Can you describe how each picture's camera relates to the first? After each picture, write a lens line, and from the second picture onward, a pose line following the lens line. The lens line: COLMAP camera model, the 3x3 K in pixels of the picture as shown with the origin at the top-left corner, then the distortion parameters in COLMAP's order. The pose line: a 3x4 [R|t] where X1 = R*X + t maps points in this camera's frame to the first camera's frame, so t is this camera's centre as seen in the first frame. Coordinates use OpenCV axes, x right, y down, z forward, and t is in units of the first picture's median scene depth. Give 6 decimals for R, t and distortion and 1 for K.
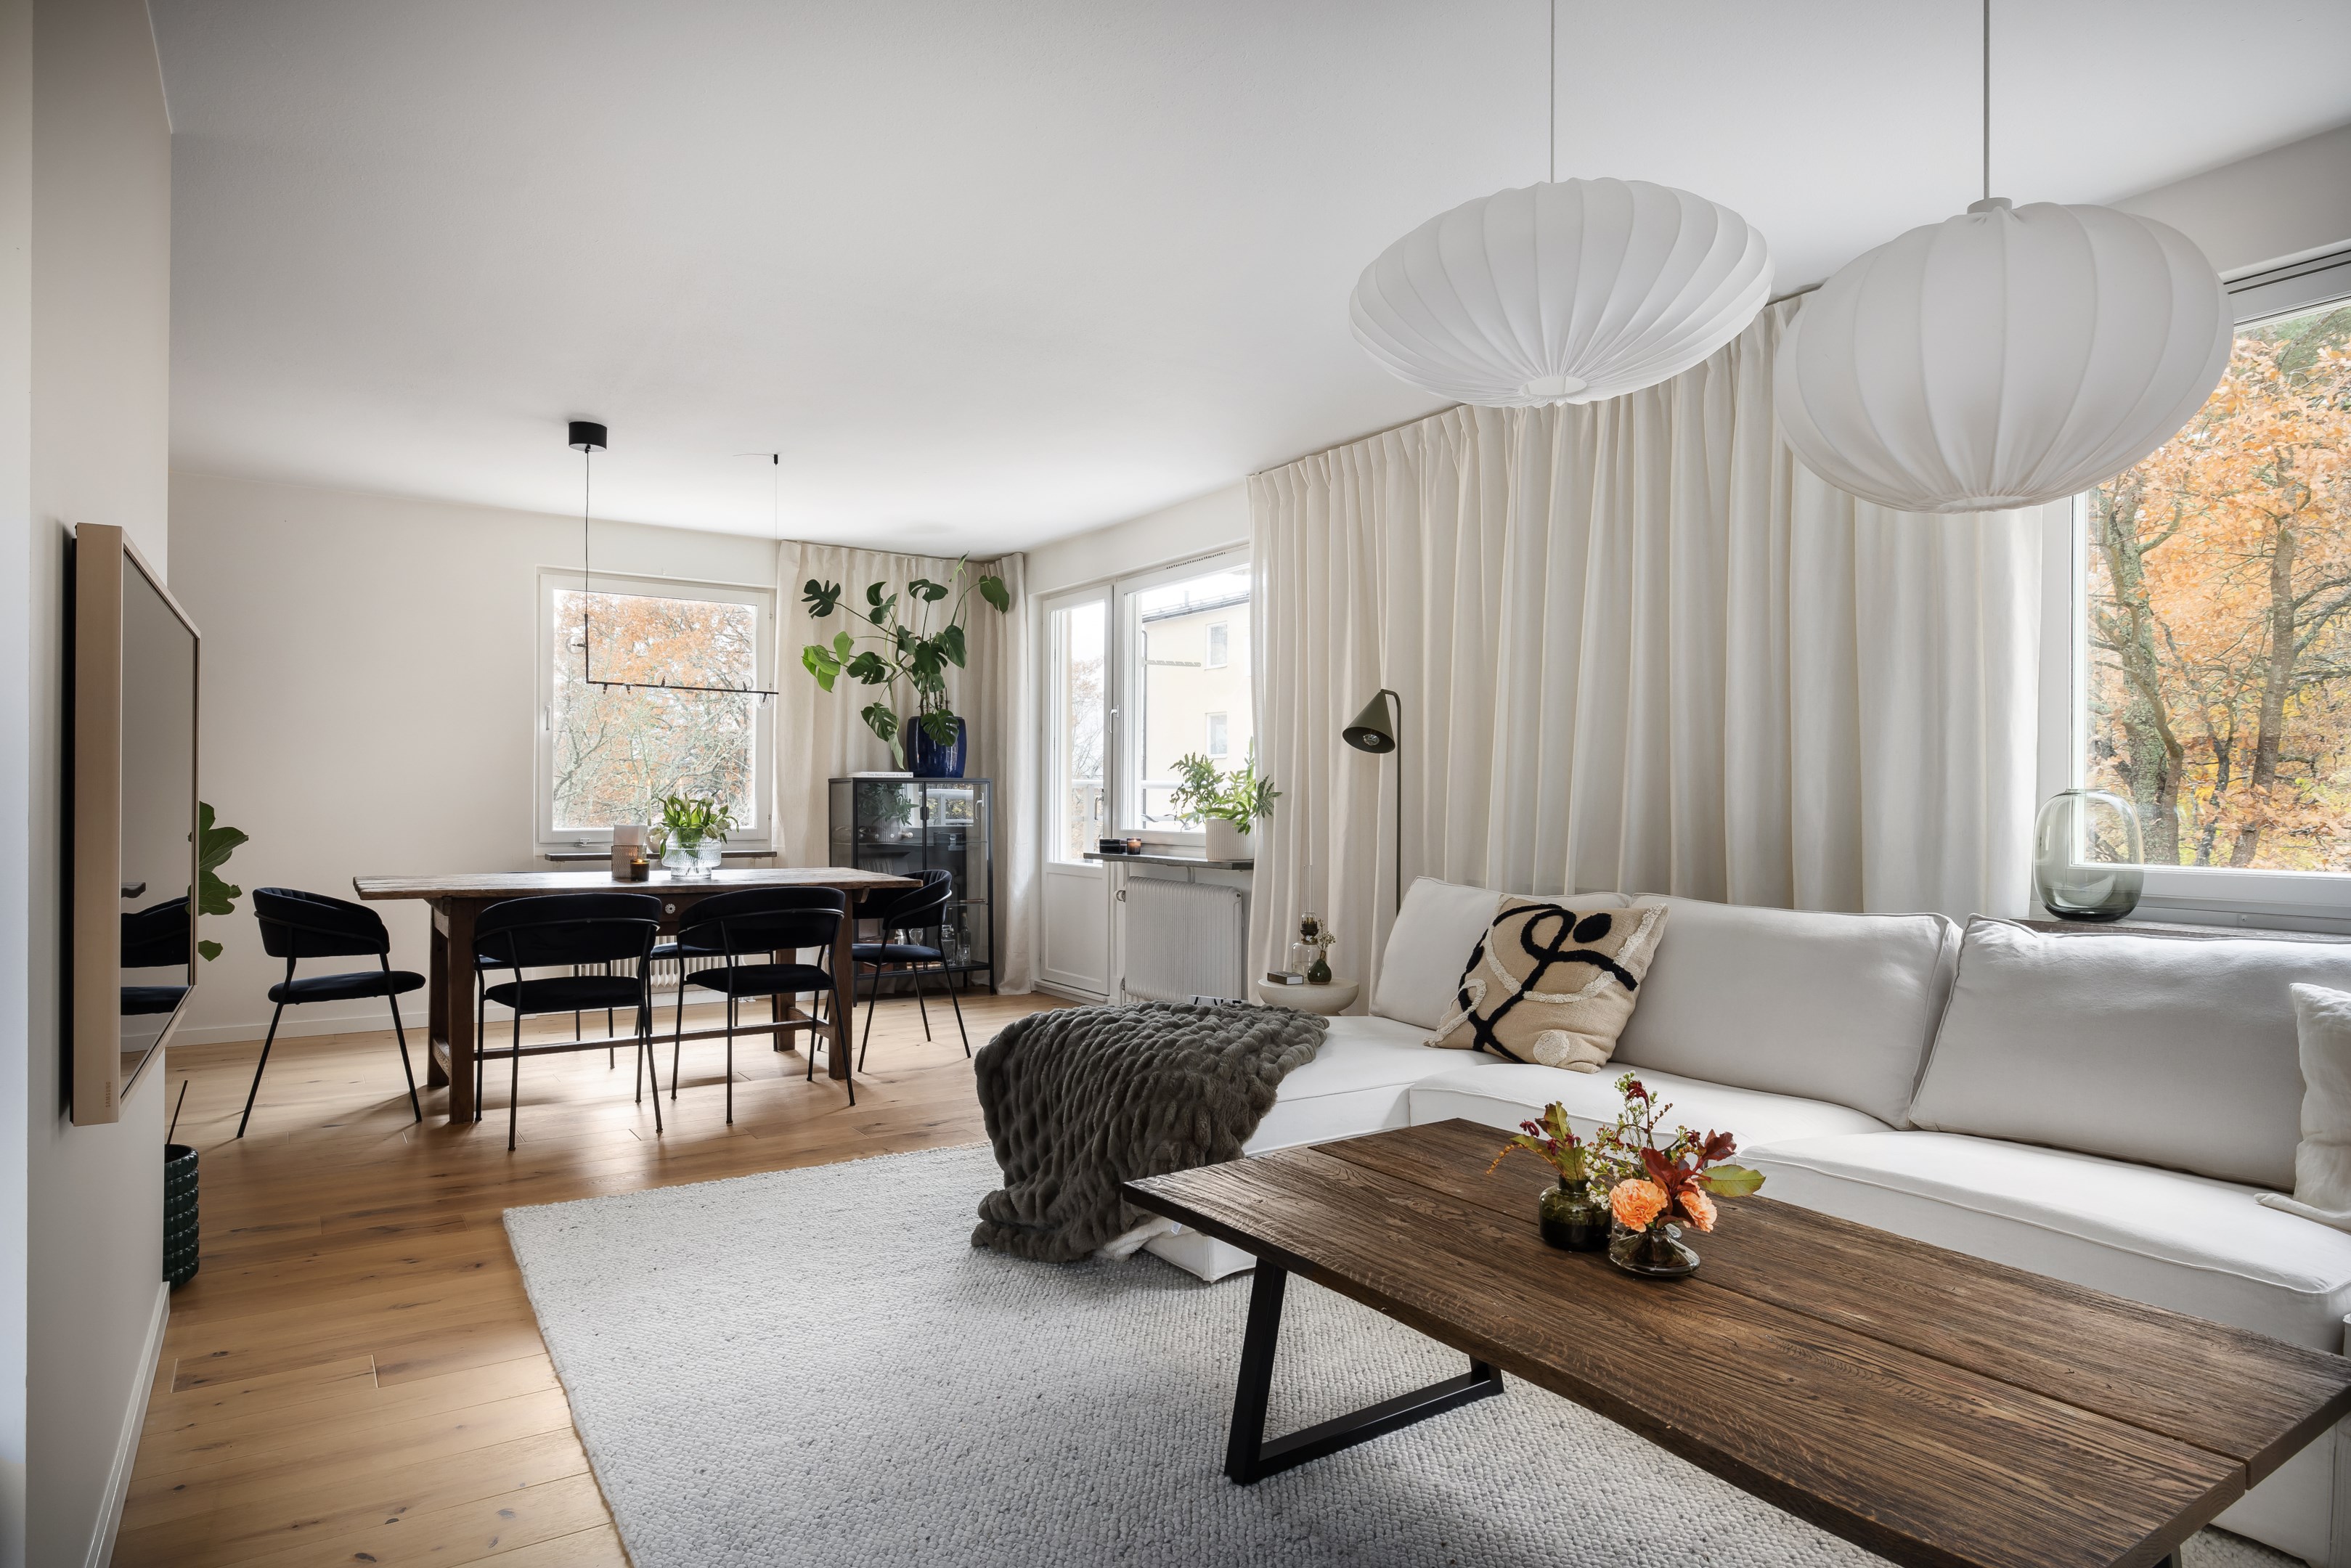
lens RADIAL K [[1344.3, 0, 1183.9], [0, 1344.3, 785.5], [0, 0, 1]] dist [0.002176, -0.000416]
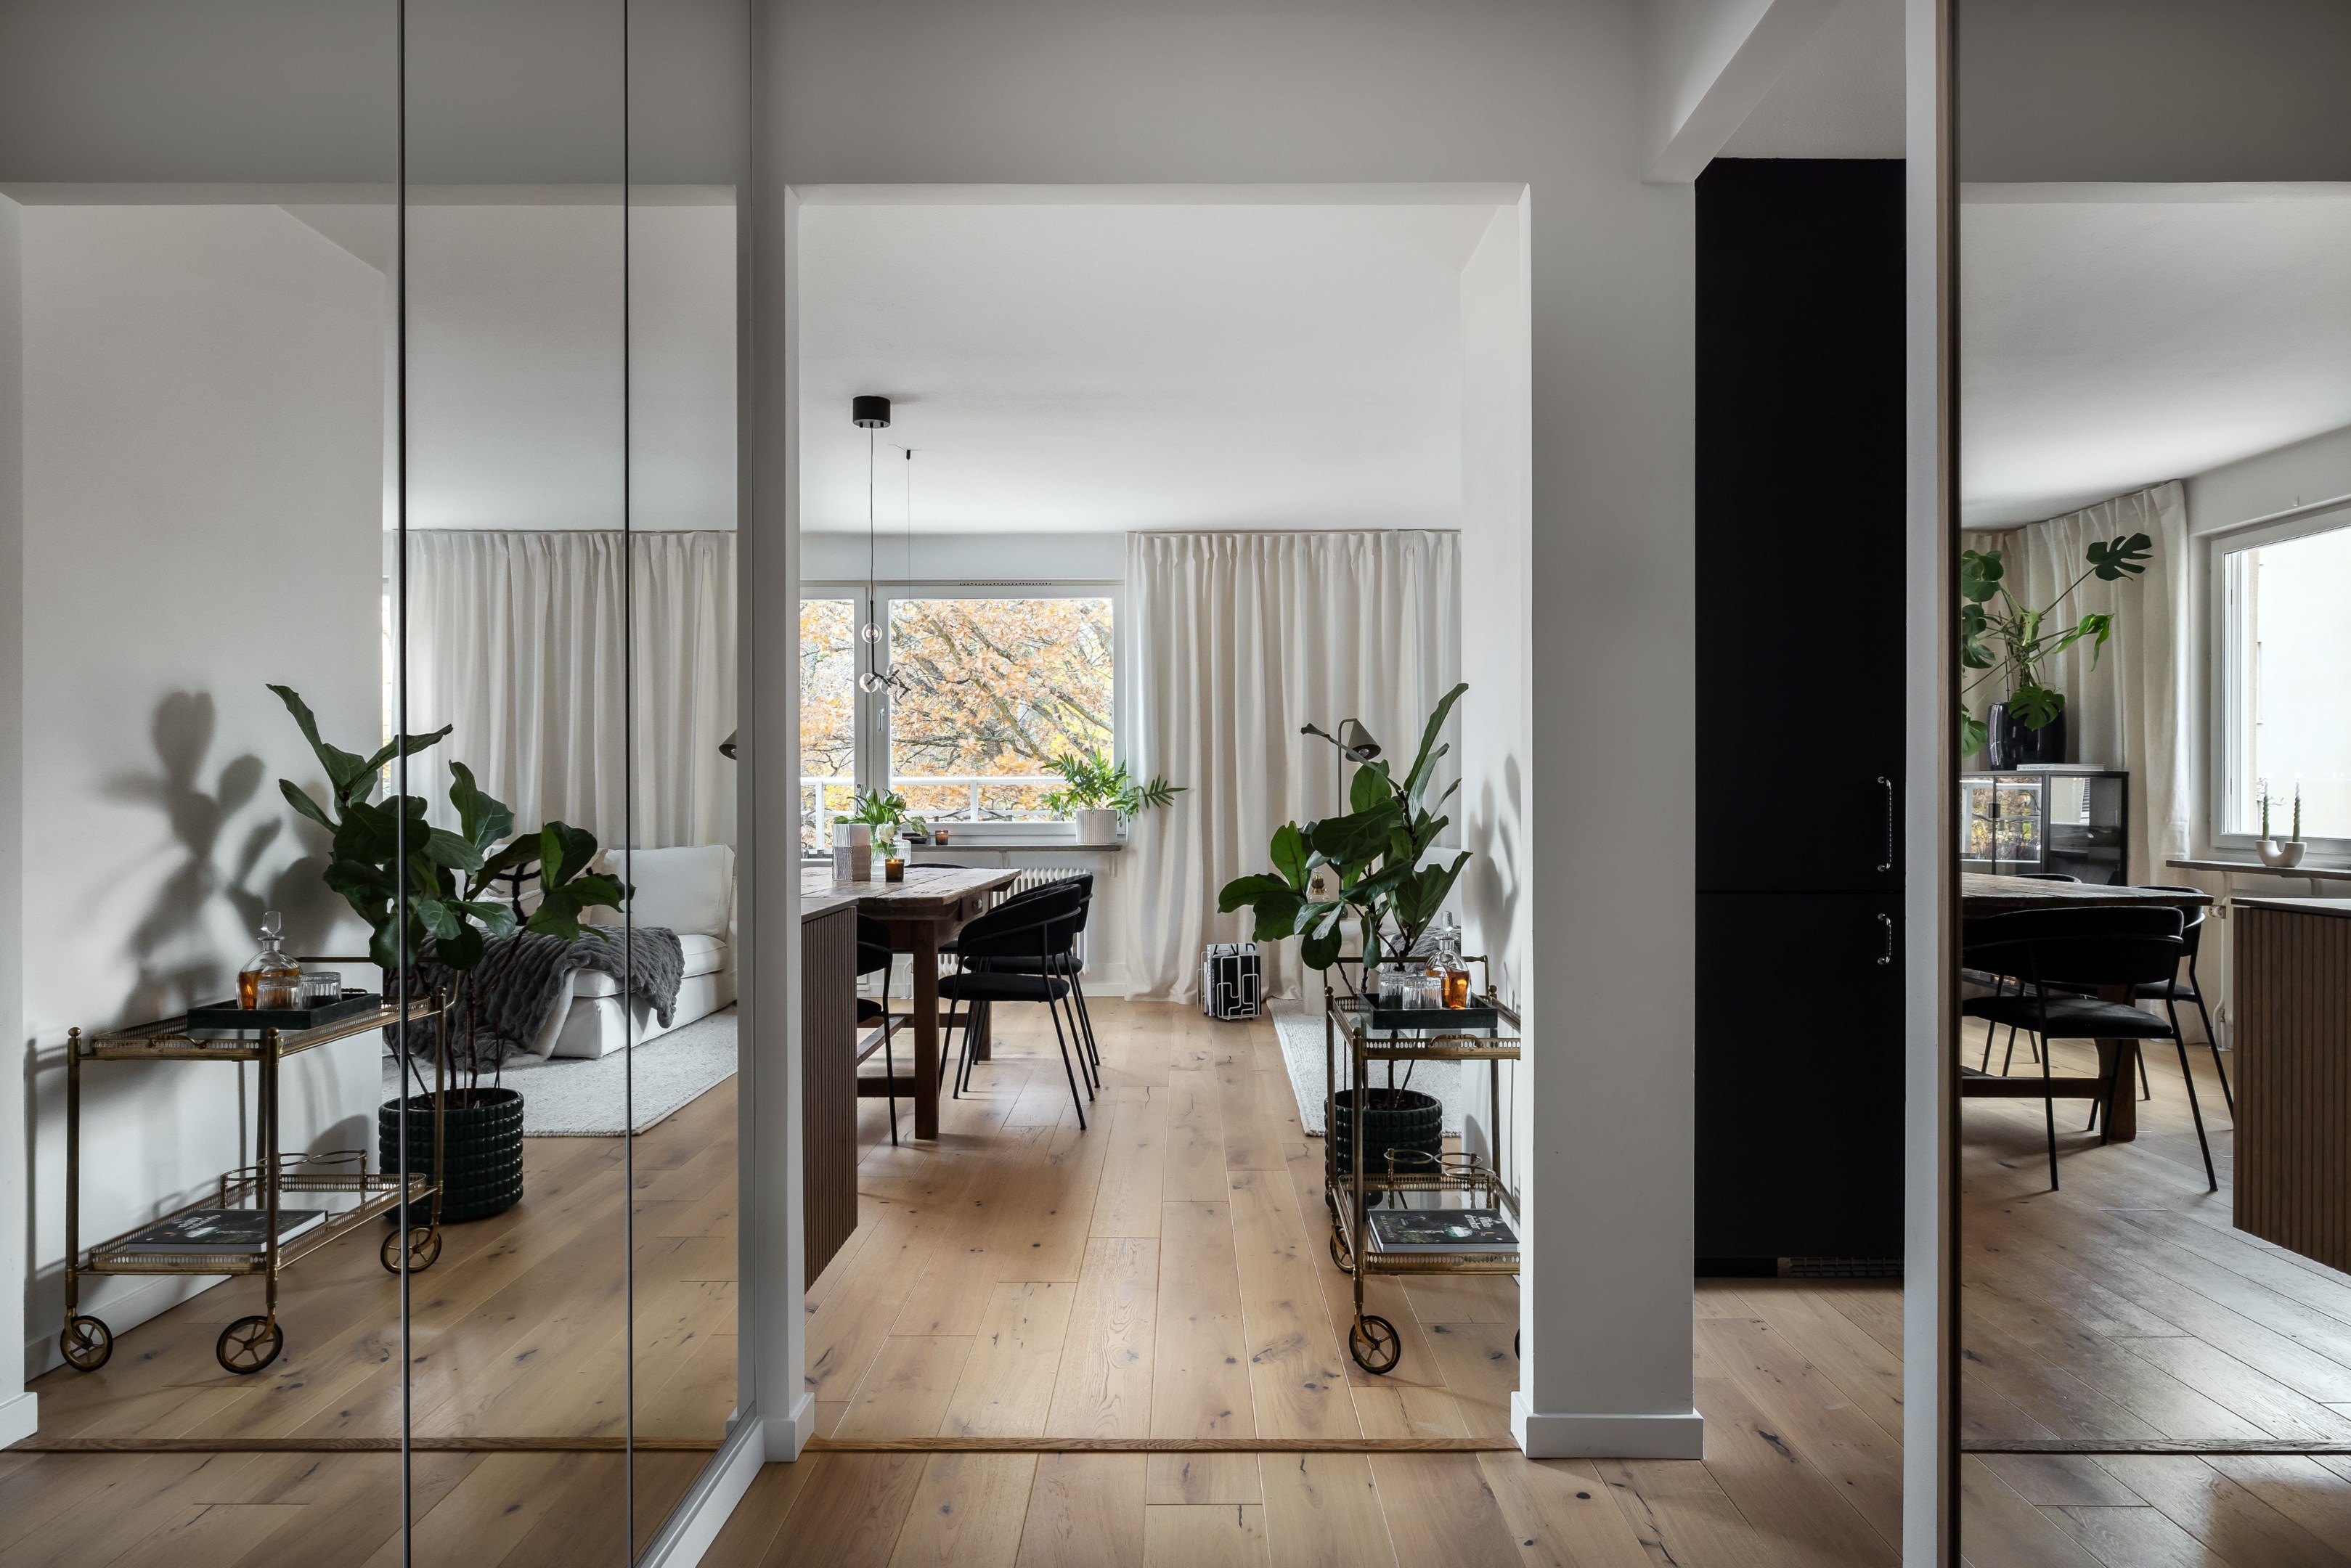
lens RADIAL K [[1382.5, 0, 1185.2], [0, 1382.5, 793.1], [0, 0, 1]] dist [-0.003973, -0.000904]
pose [[0.554595, -0.004013, 0.832111, -0.842711], [-0.002329, 0.999977, 0.006375, 0.001200], [-0.832117, -0.005474, 0.554572, 0.210820]]
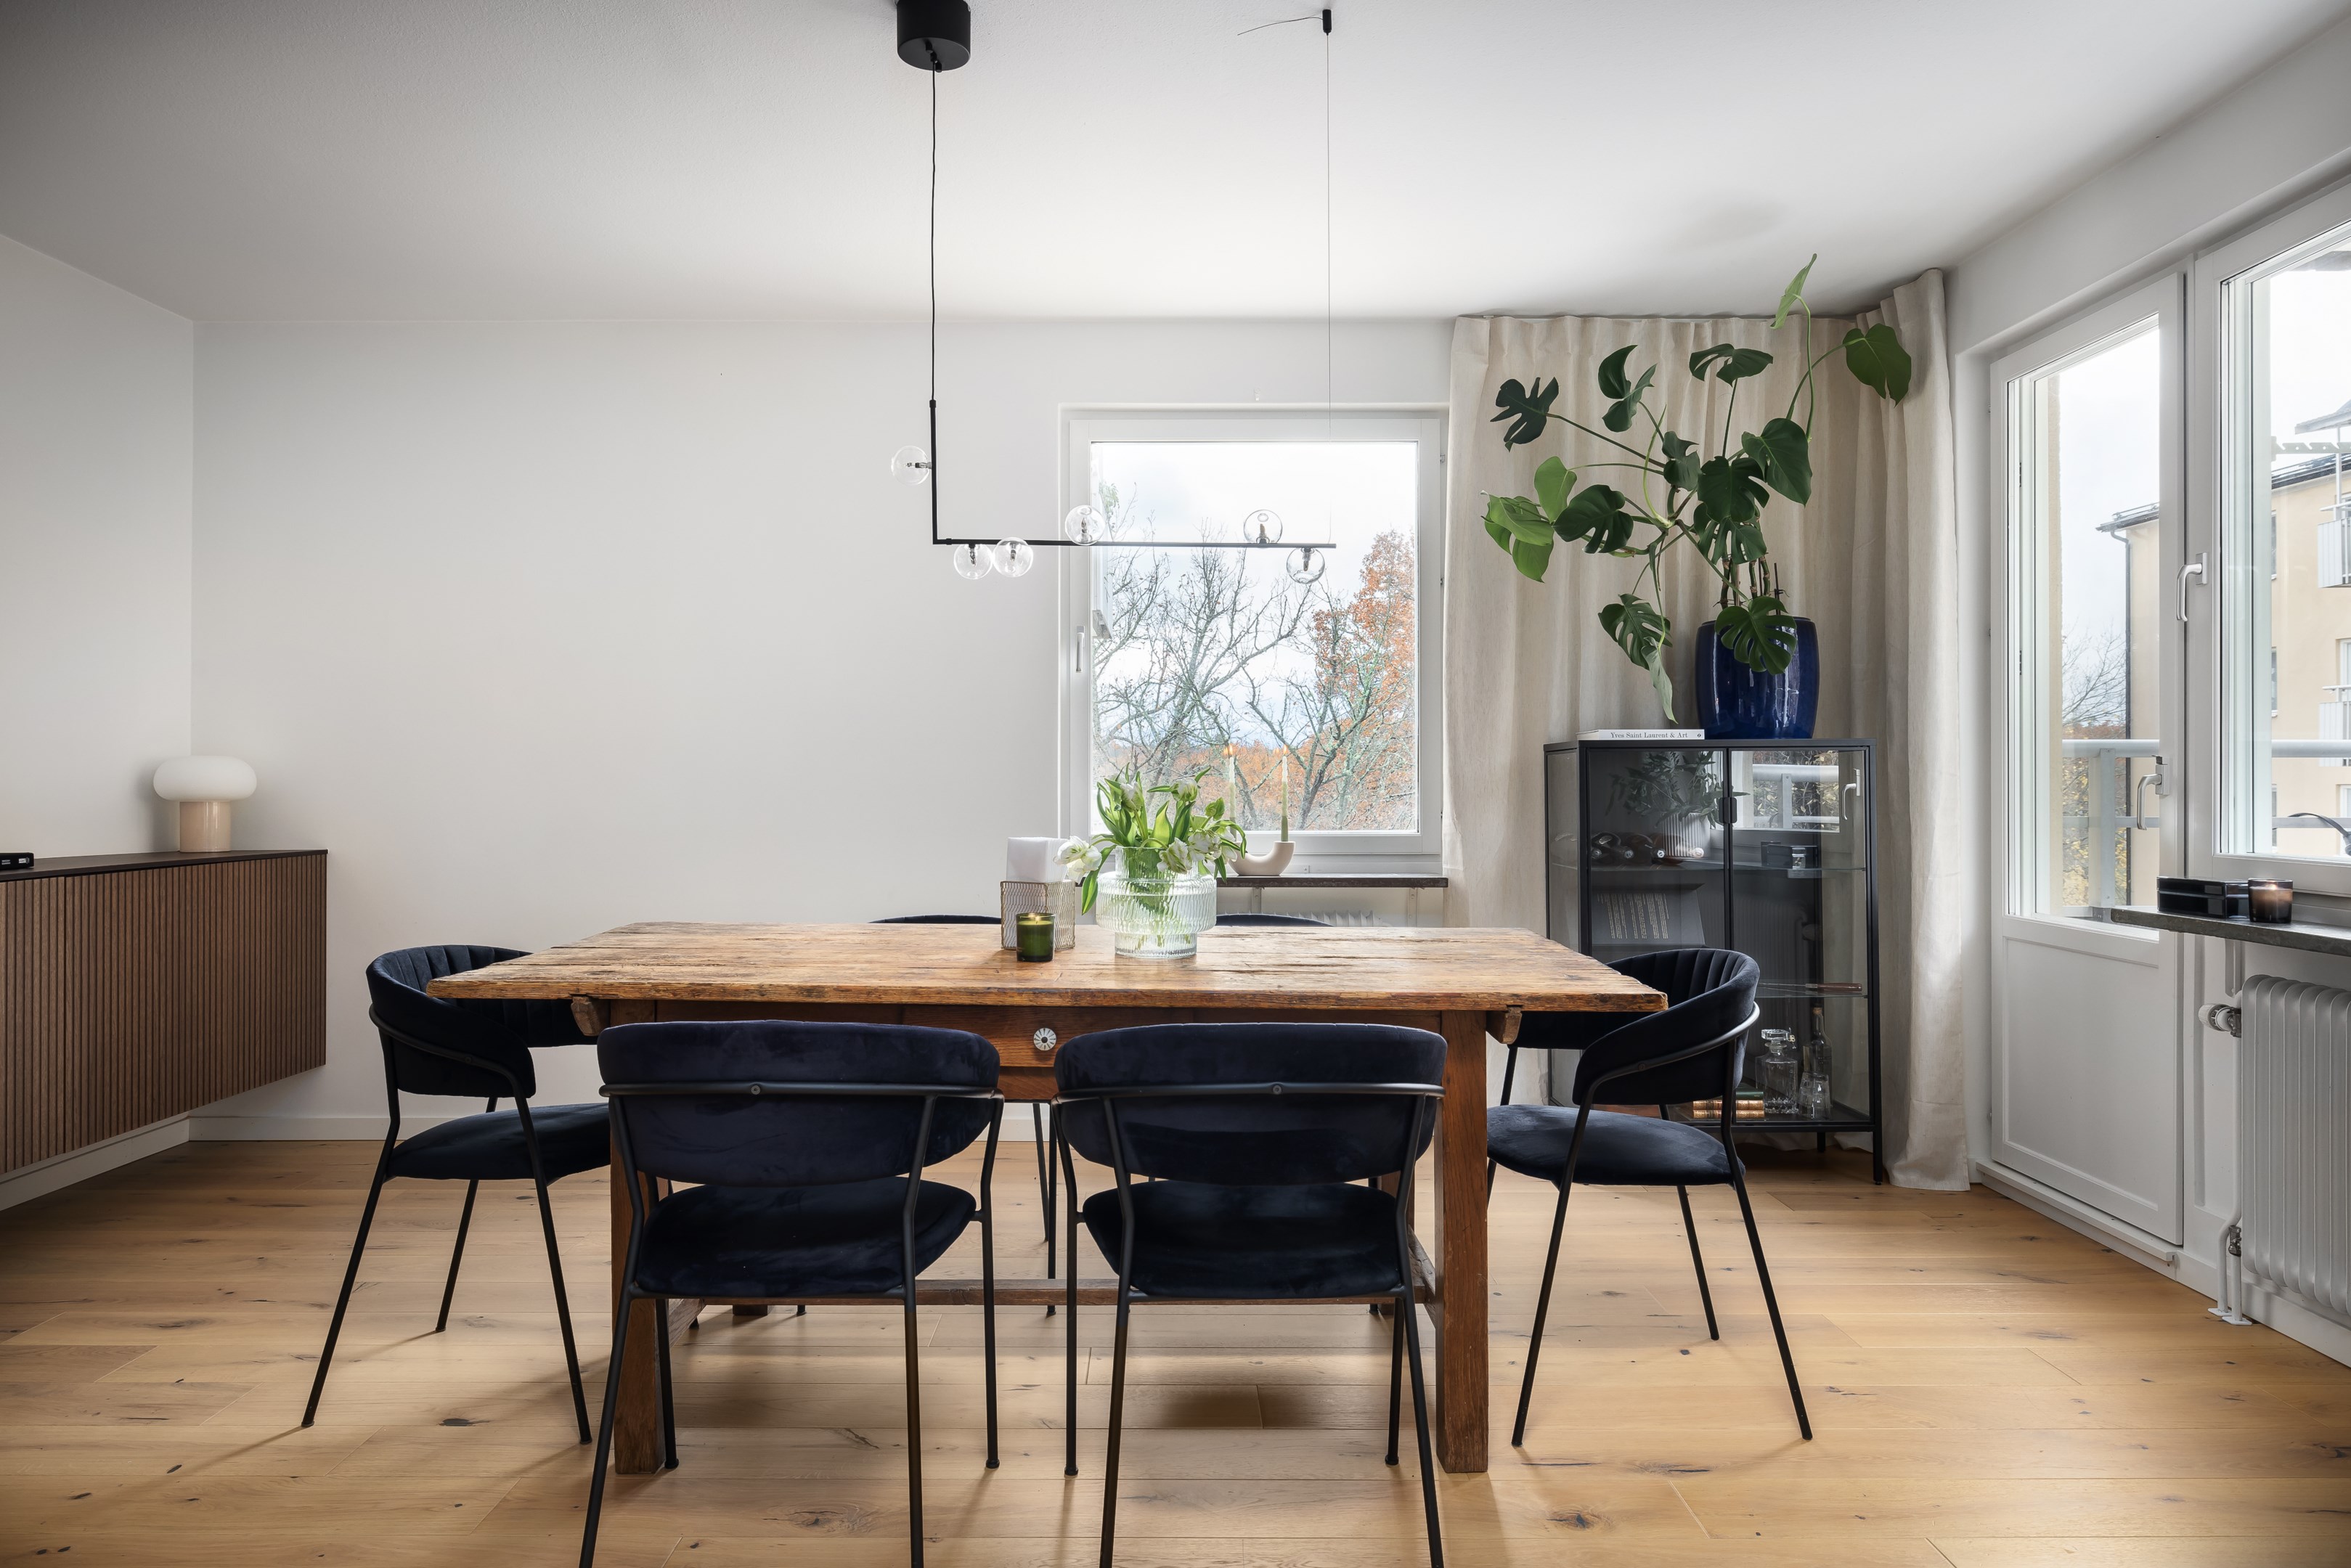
lens RADIAL K [[1490.4, 0, 1157.9], [0, 1490.4, 770.6], [0, 0, 1]] dist [-0.002423, -0.000904]
pose [[0.825494, -0.007153, -0.564366, -0.058844], [0.009301, 0.999956, 0.000931, 0.003719], [0.564334, -0.006017, 0.825524, 0.454301]]
